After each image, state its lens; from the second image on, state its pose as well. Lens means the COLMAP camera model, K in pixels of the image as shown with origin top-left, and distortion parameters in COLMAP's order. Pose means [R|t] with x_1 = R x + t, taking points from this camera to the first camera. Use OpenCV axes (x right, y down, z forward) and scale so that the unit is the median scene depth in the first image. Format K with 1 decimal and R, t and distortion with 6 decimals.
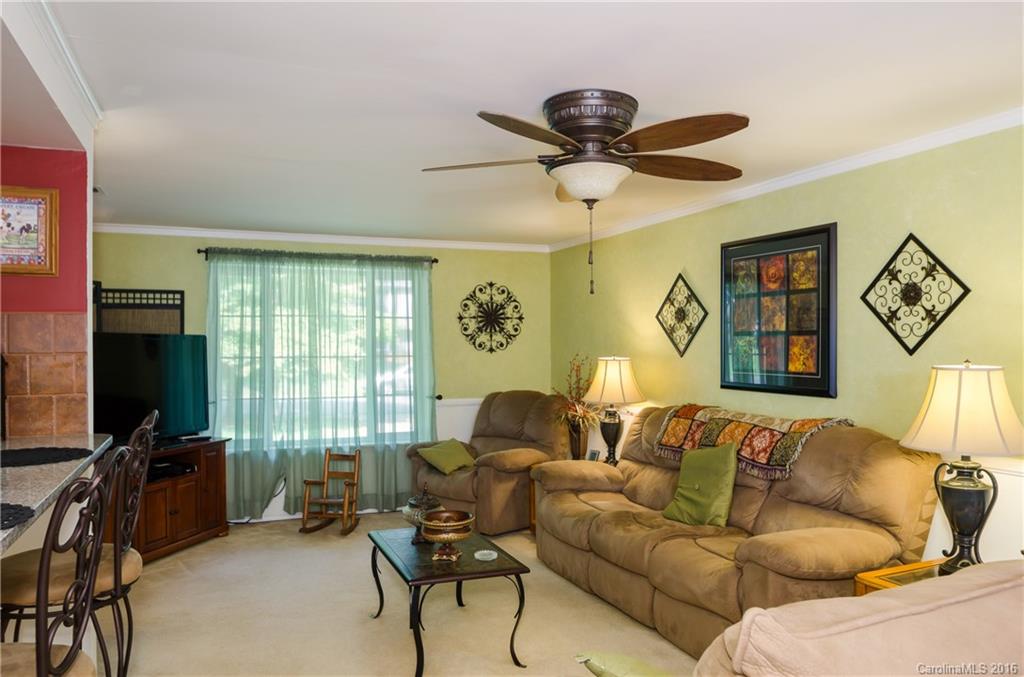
lens RADIAL K [[736.6, 0, 486.1], [0, 736.6, 350.7], [0, 0, 1]] dist [-0.049073, 0.013058]
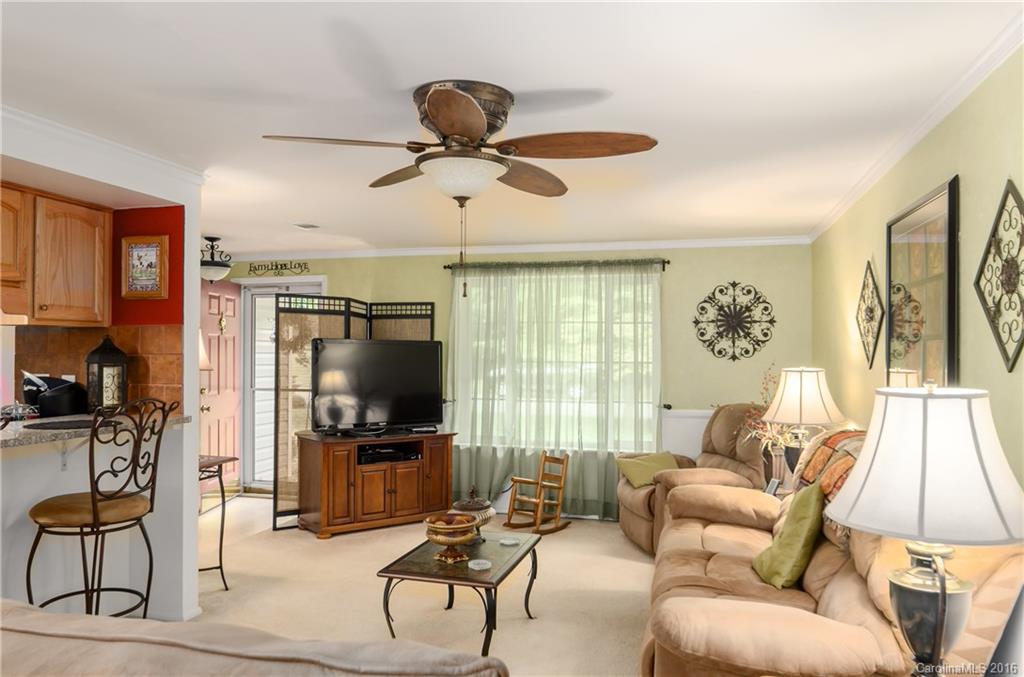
lens RADIAL K [[736.6, 0, 509.0], [0, 736.6, 346.9], [0, 0, 1]] dist [-0.049073, 0.013058]
pose [[0.801390, 0.004066, -0.598129, 0.361679], [-0.011841, 0.999889, -0.009069, -0.002740], [0.598026, 0.014350, 0.801349, 0.135333]]
